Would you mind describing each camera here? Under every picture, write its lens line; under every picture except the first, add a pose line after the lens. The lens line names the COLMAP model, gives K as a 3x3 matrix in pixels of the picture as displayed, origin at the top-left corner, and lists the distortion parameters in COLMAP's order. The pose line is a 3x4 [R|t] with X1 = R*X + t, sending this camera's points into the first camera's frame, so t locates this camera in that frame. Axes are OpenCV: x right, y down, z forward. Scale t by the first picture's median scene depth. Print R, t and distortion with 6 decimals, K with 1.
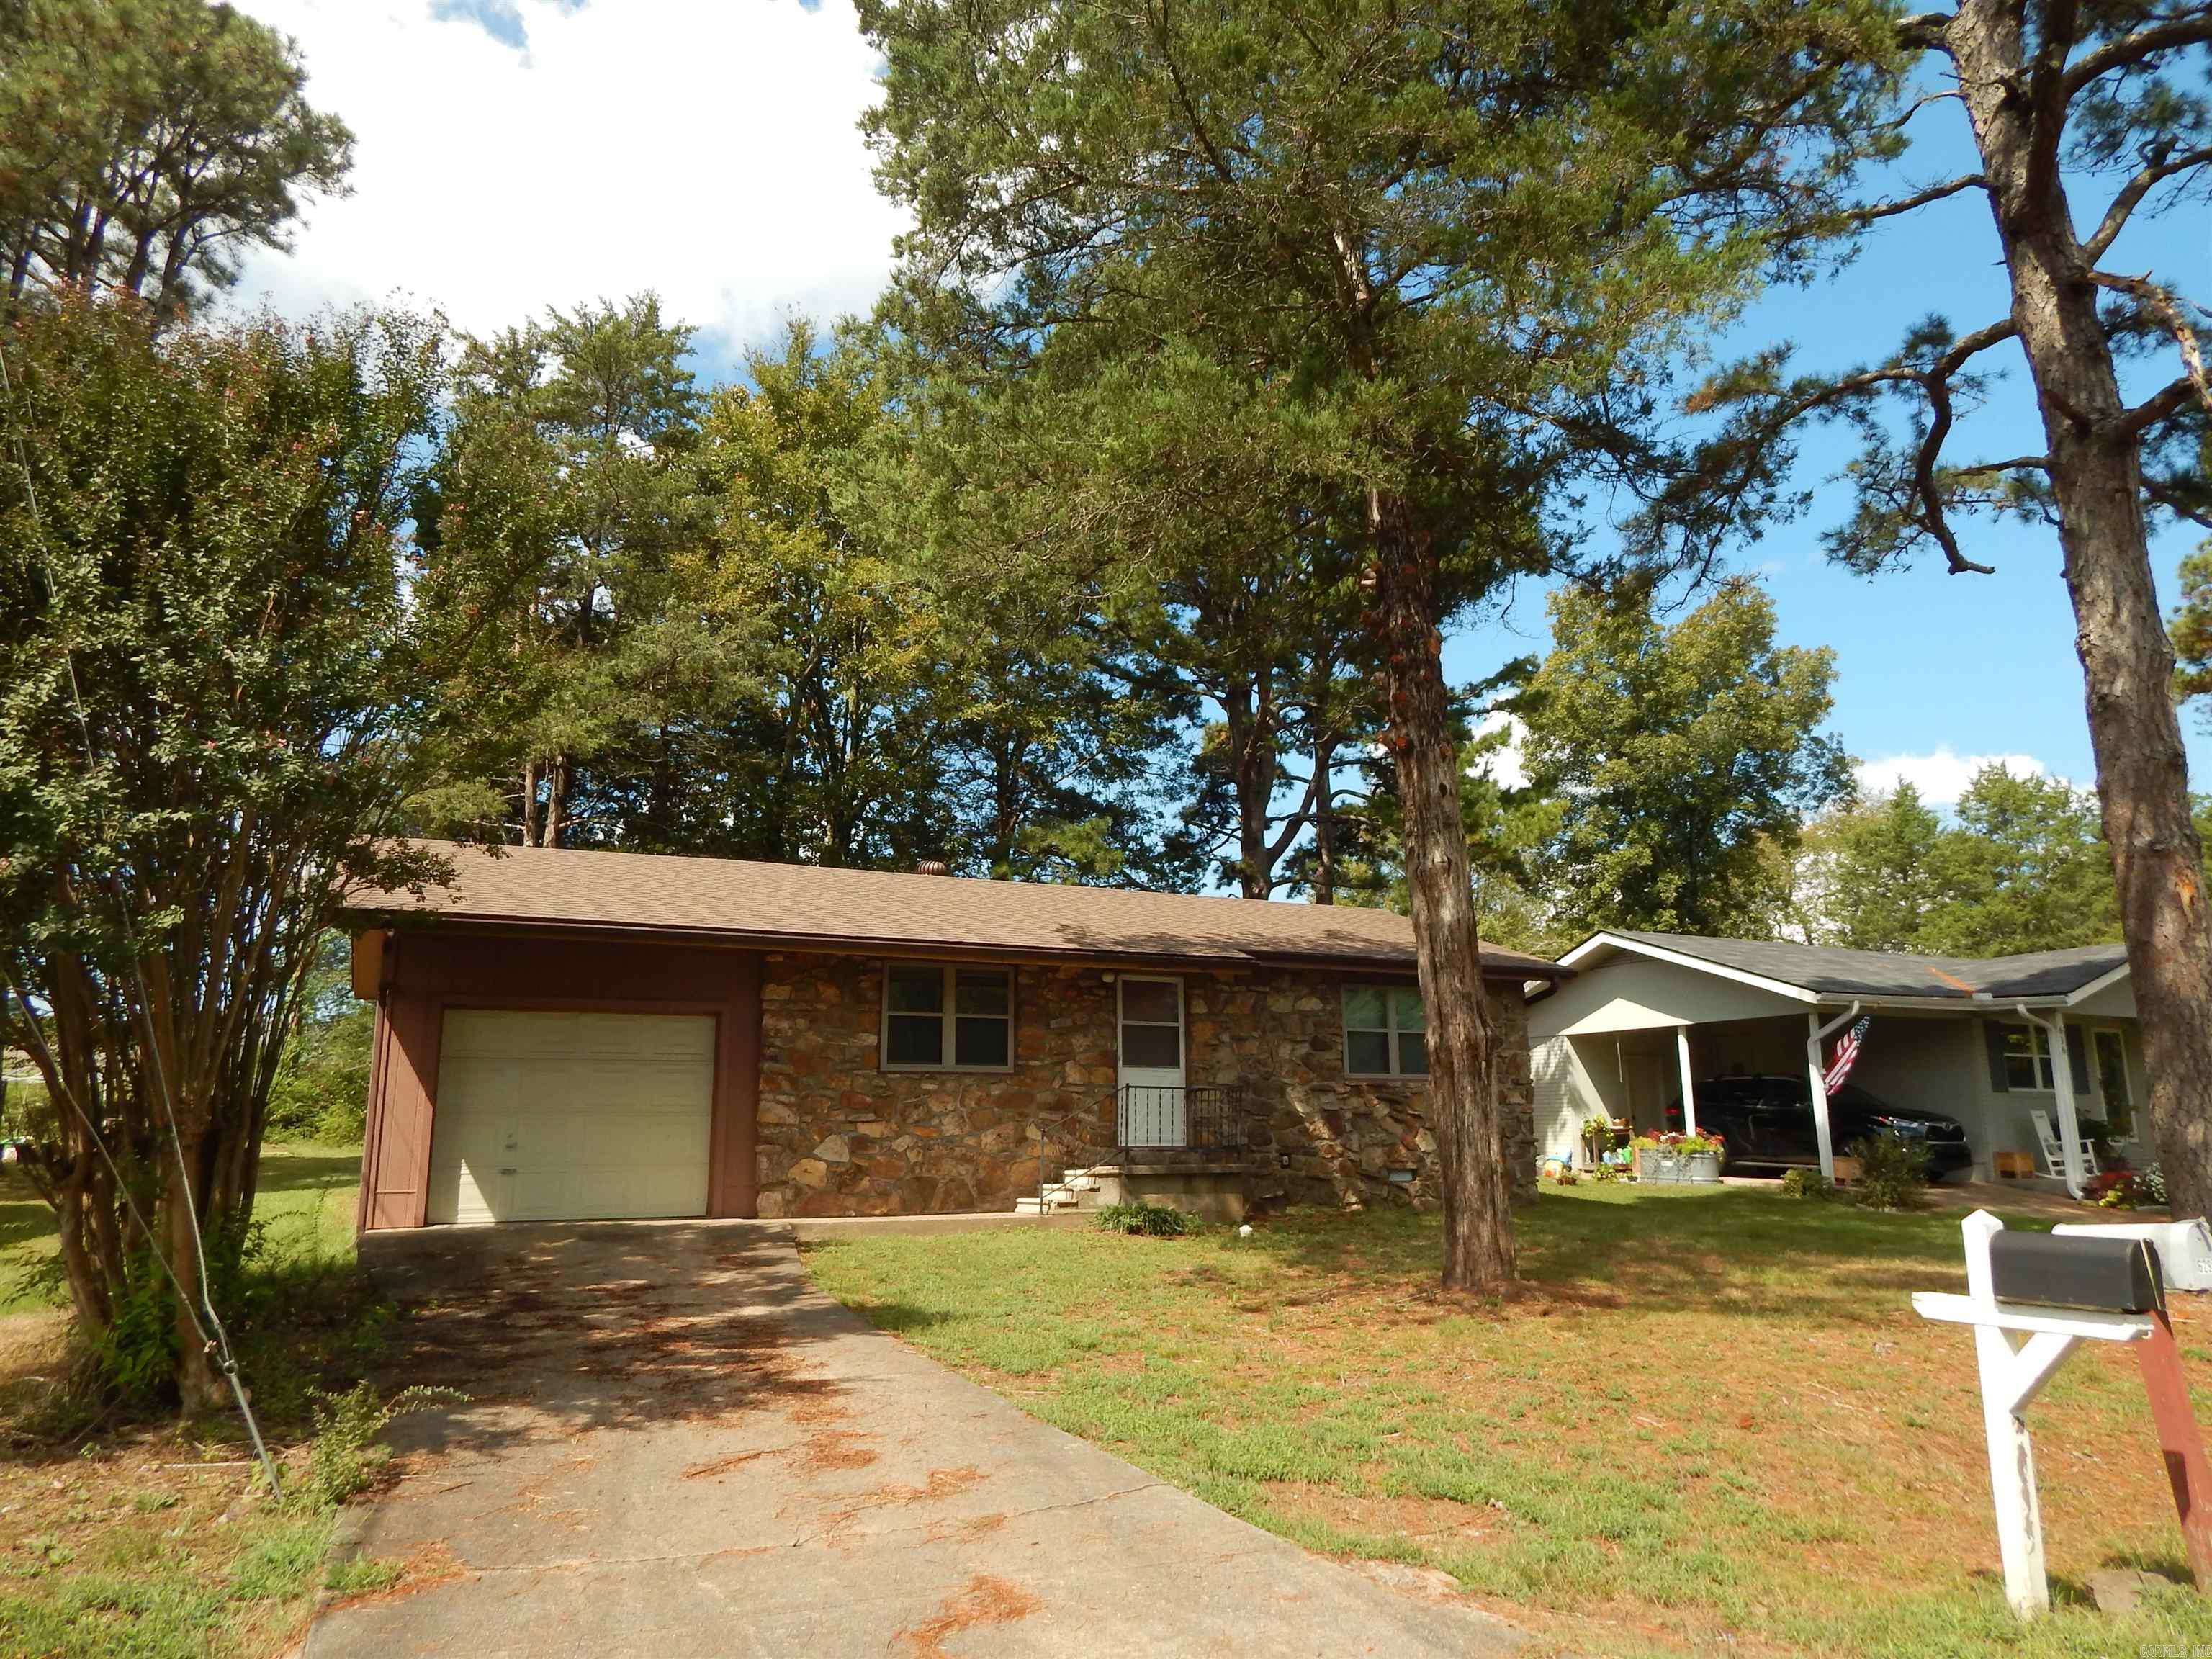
lens RADIAL K [[1461.7, 0, 1111.0], [0, 1461.7, 815.2], [0, 0, 1]] dist [0.007317, -0.006545]
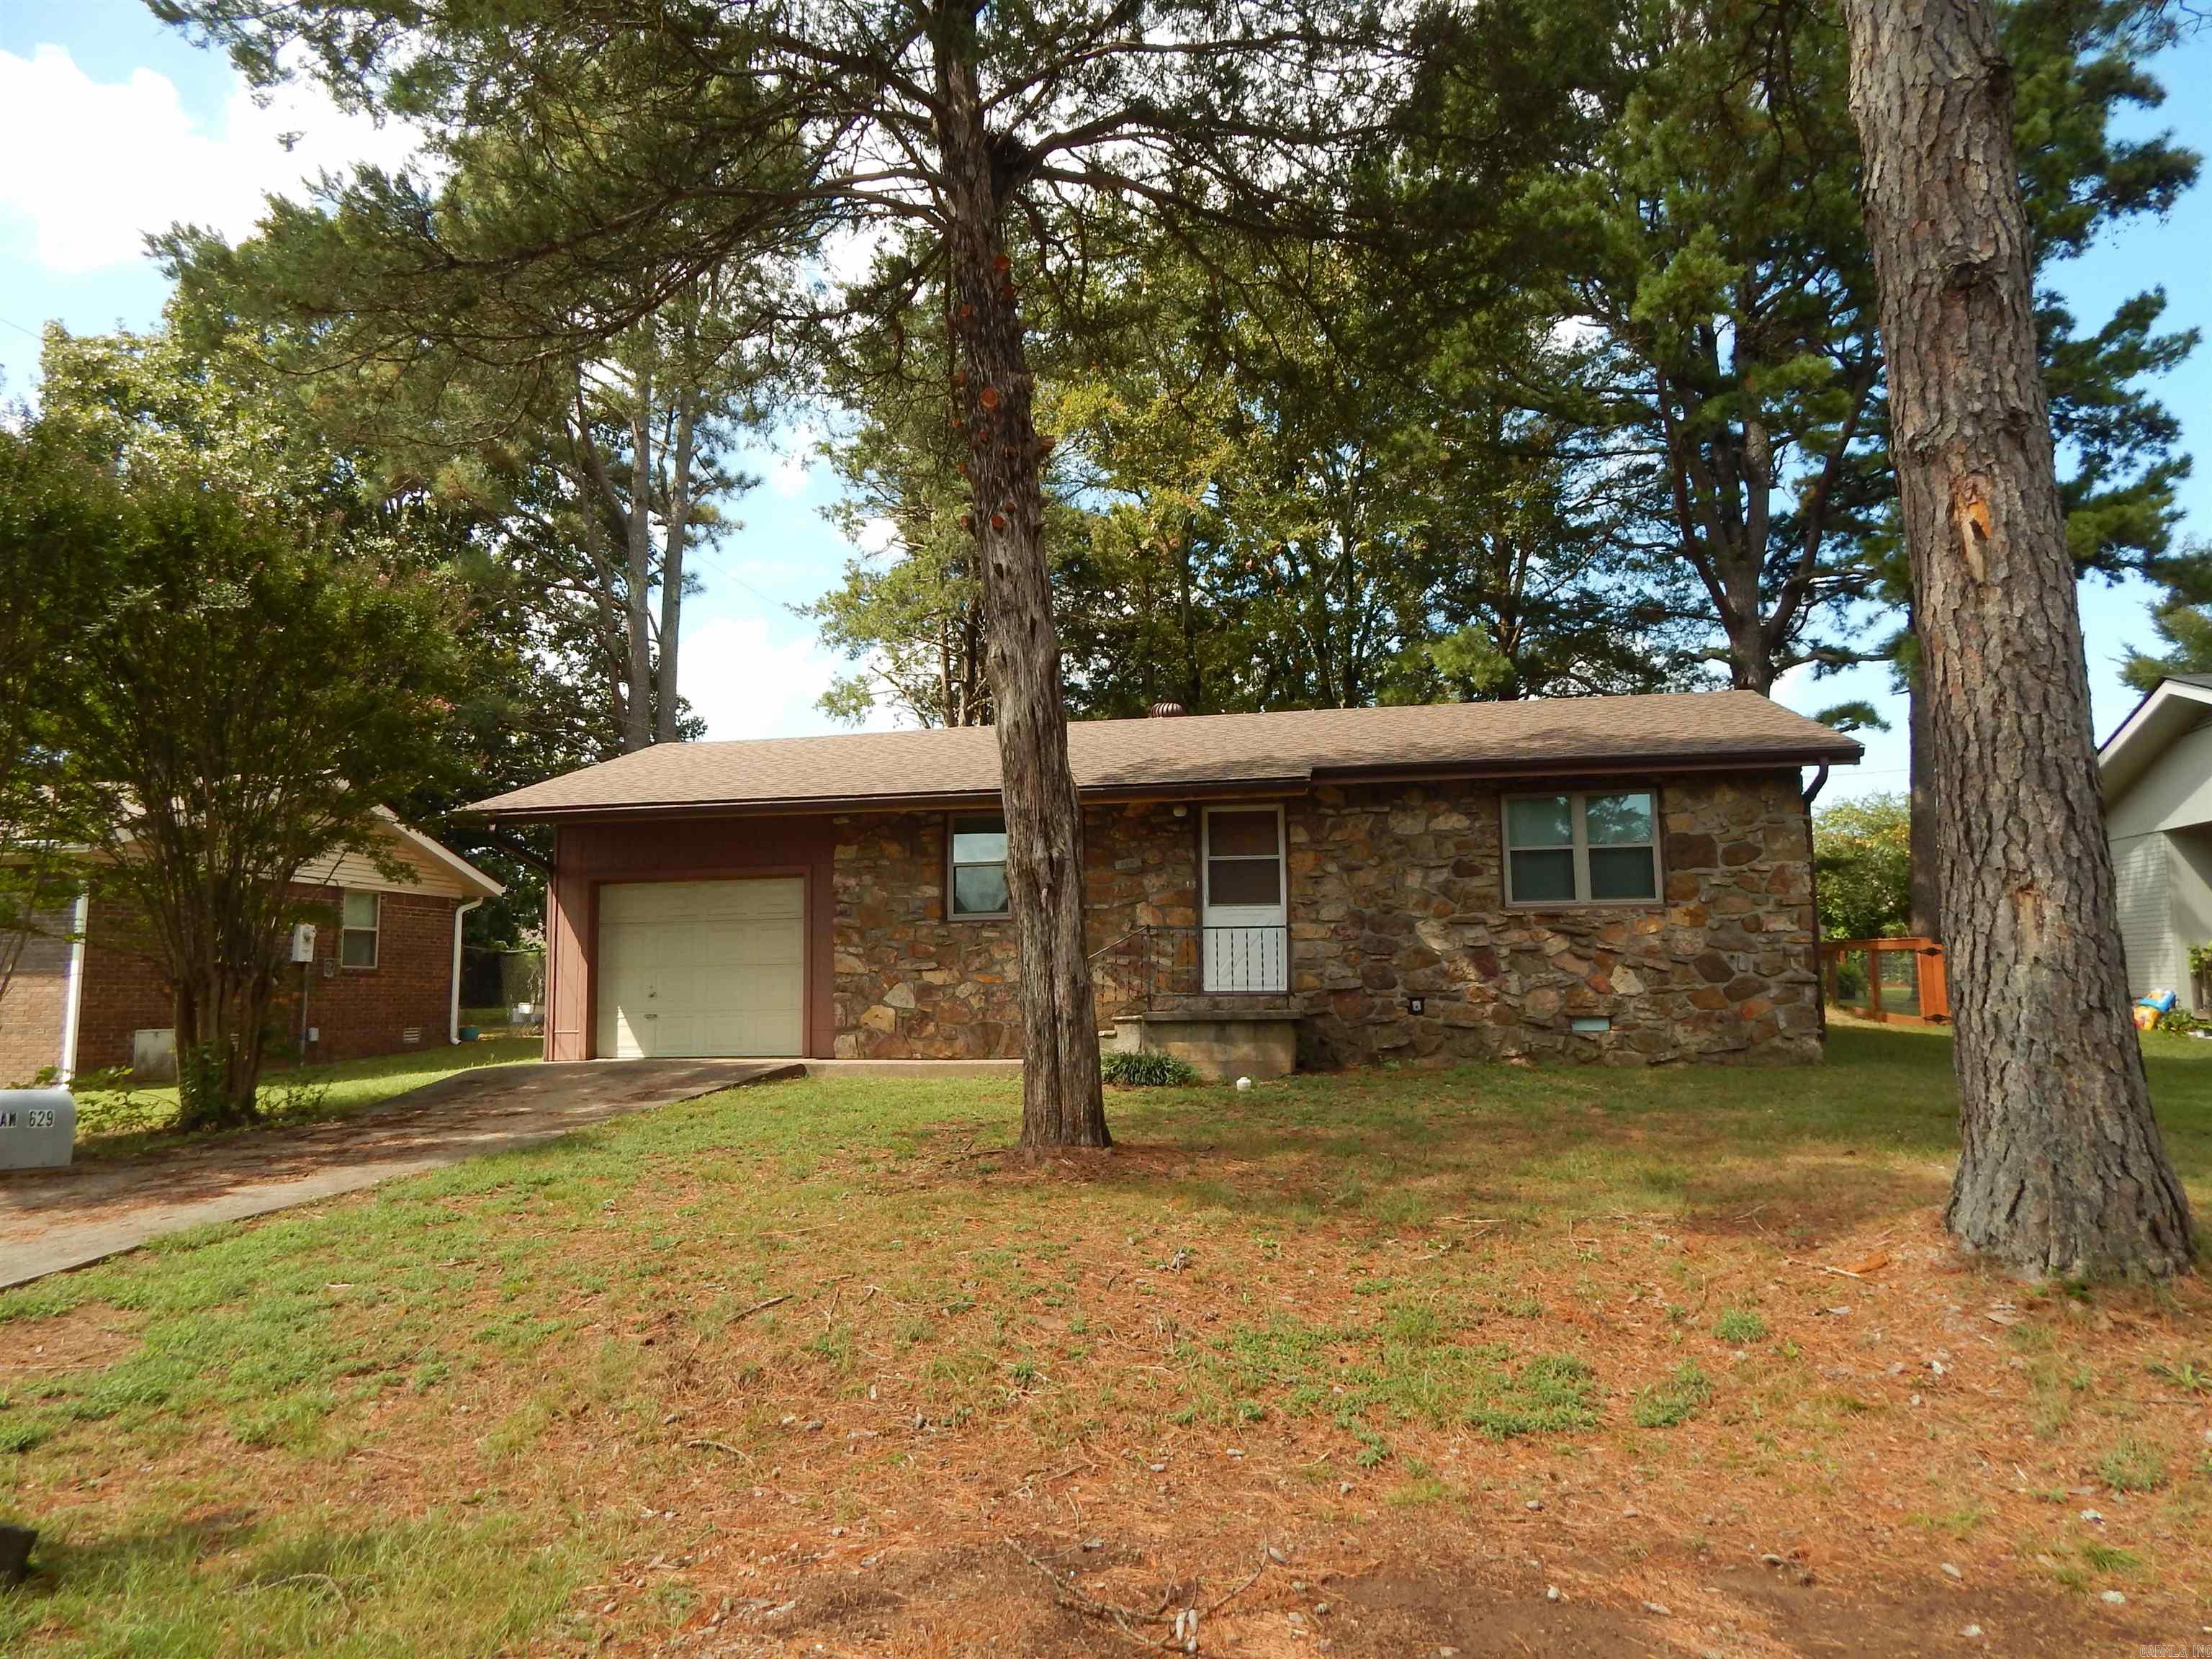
lens RADIAL K [[1461.7, 0, 1104.0], [0, 1461.7, 829.0], [0, 0, 1]] dist [0.007317, -0.006545]
pose [[0.808047, -0.072743, -0.584609, 0.492711], [0.136427, 0.988478, 0.065573, 0.054702], [0.573103, -0.132743, 0.808661, 0.225316]]
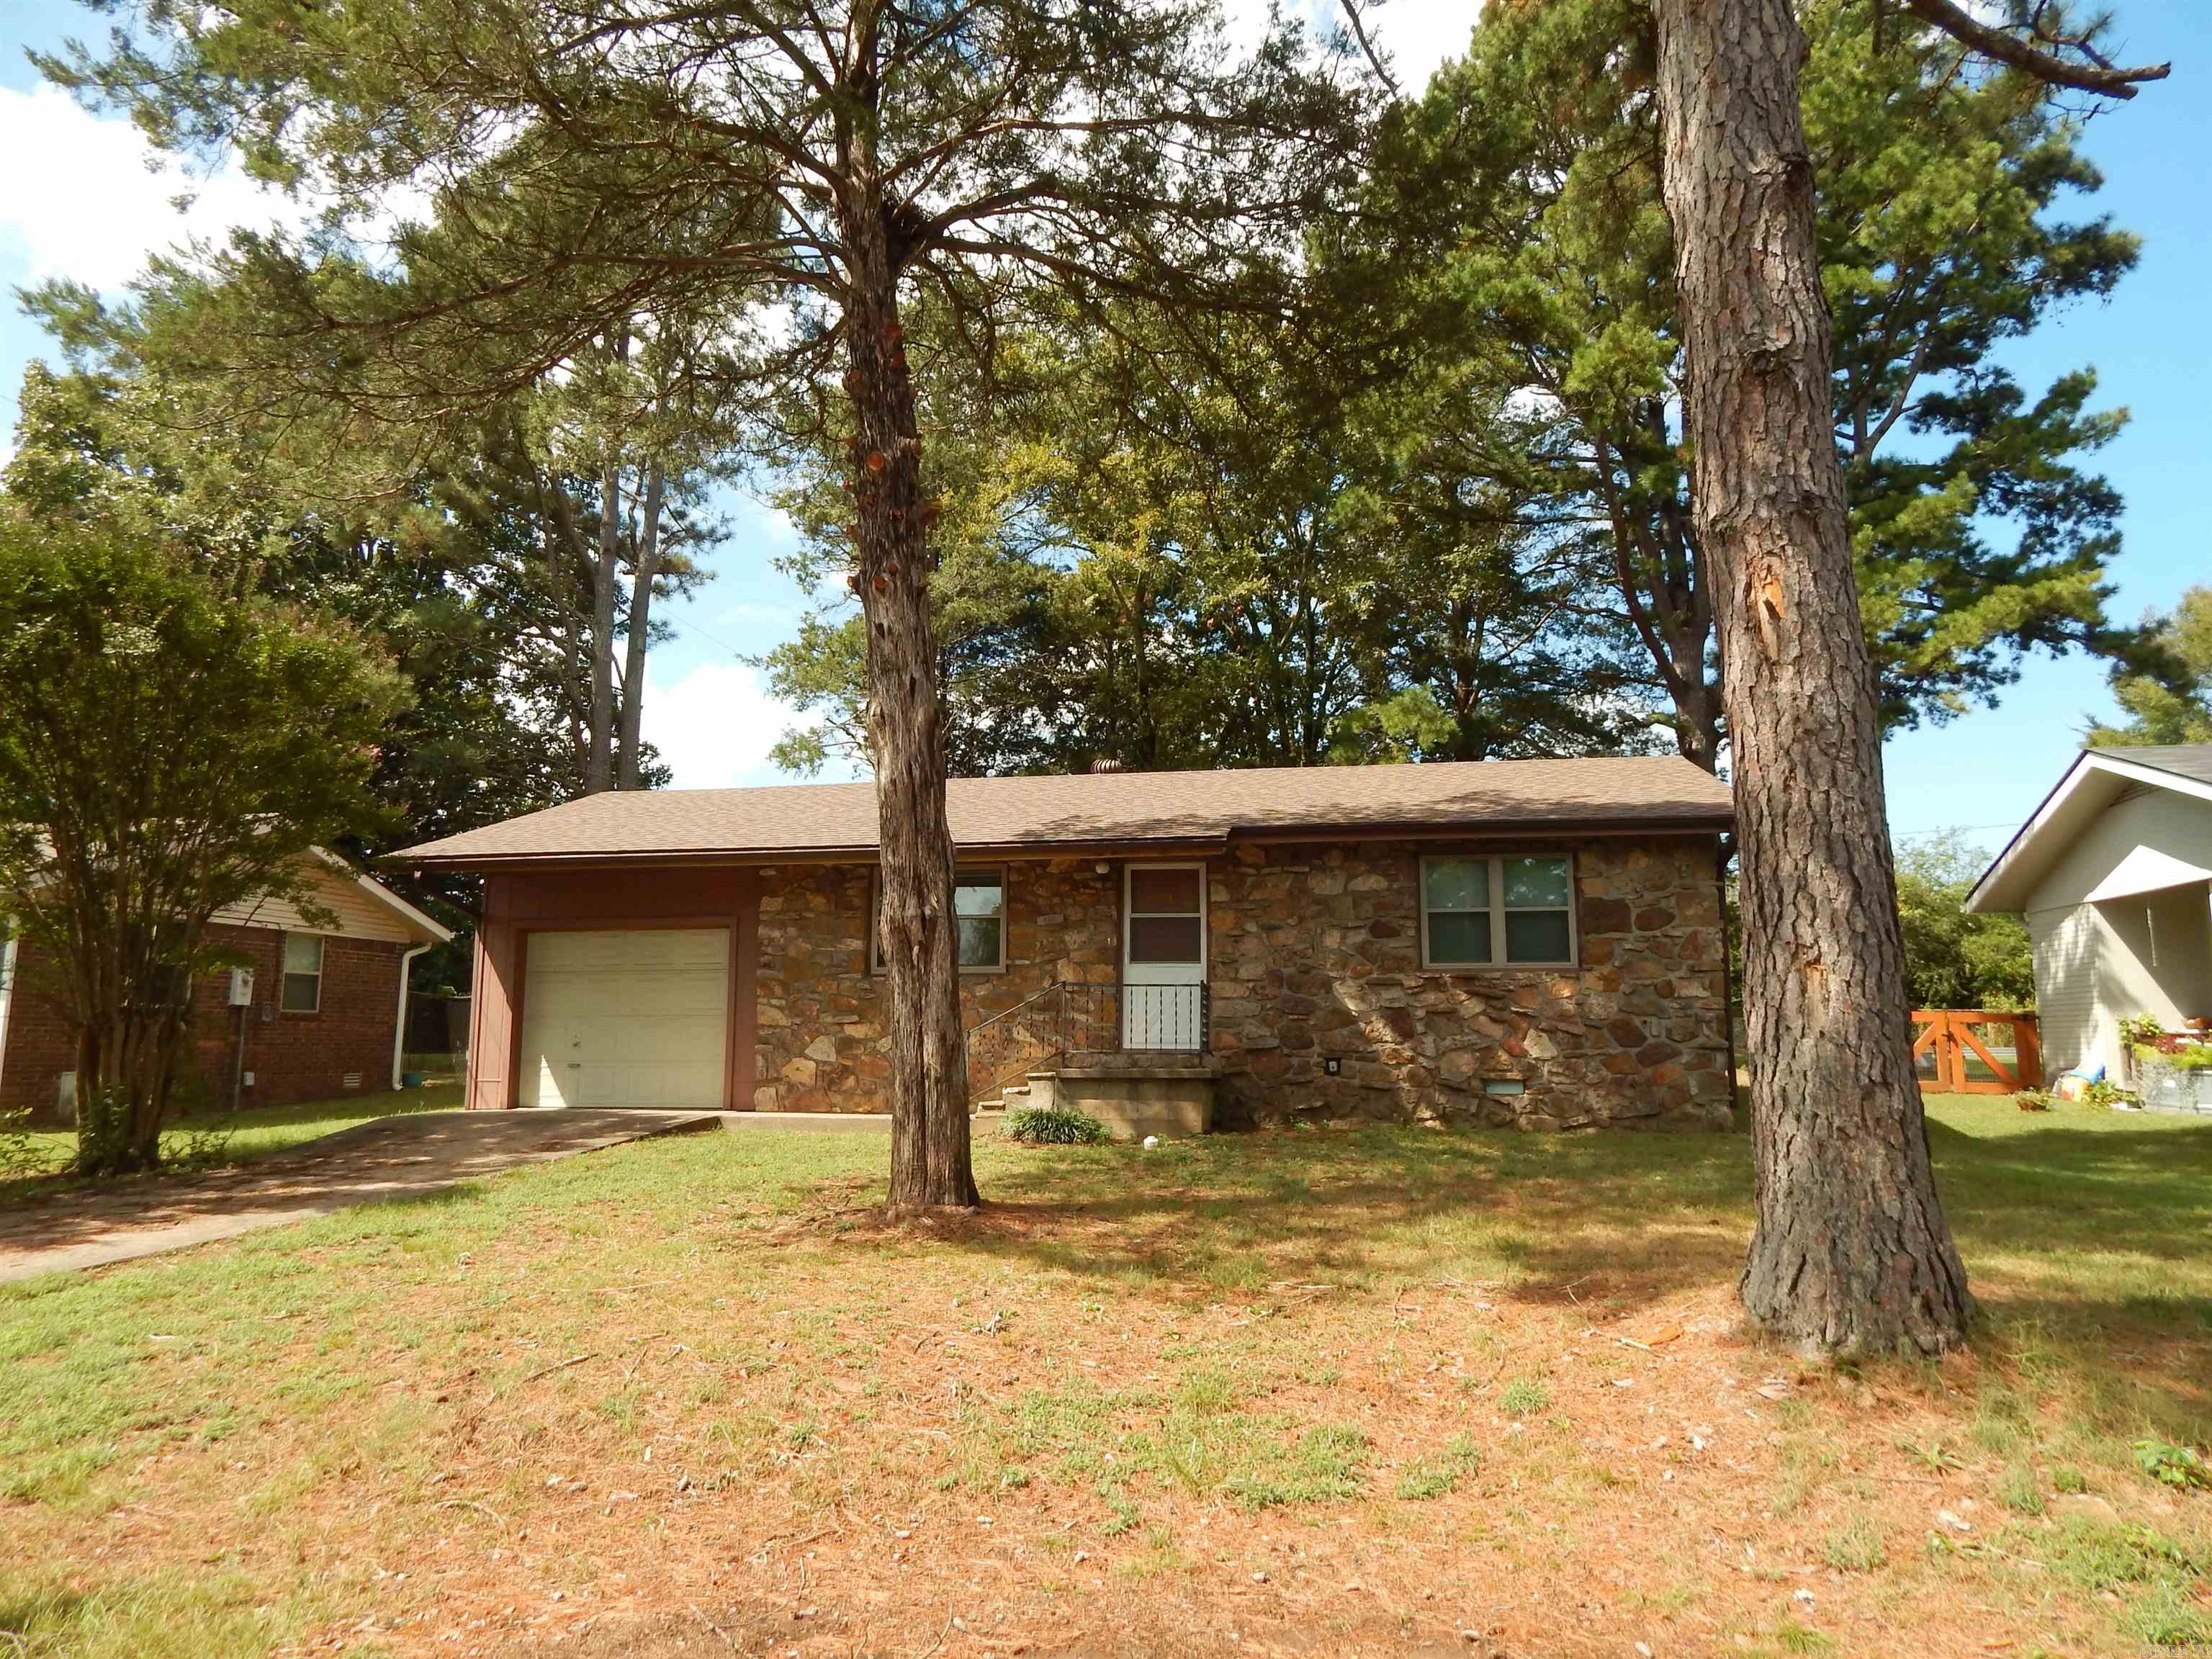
lens RADIAL K [[1461.7, 0, 1102.7], [0, 1461.7, 830.1], [0, 0, 1]] dist [0.007317, -0.006545]
pose [[0.811442, -0.081400, -0.578737, 0.530824], [0.121792, 0.992064, 0.031228, 0.057769], [0.571602, -0.095825, 0.814916, 0.247818]]
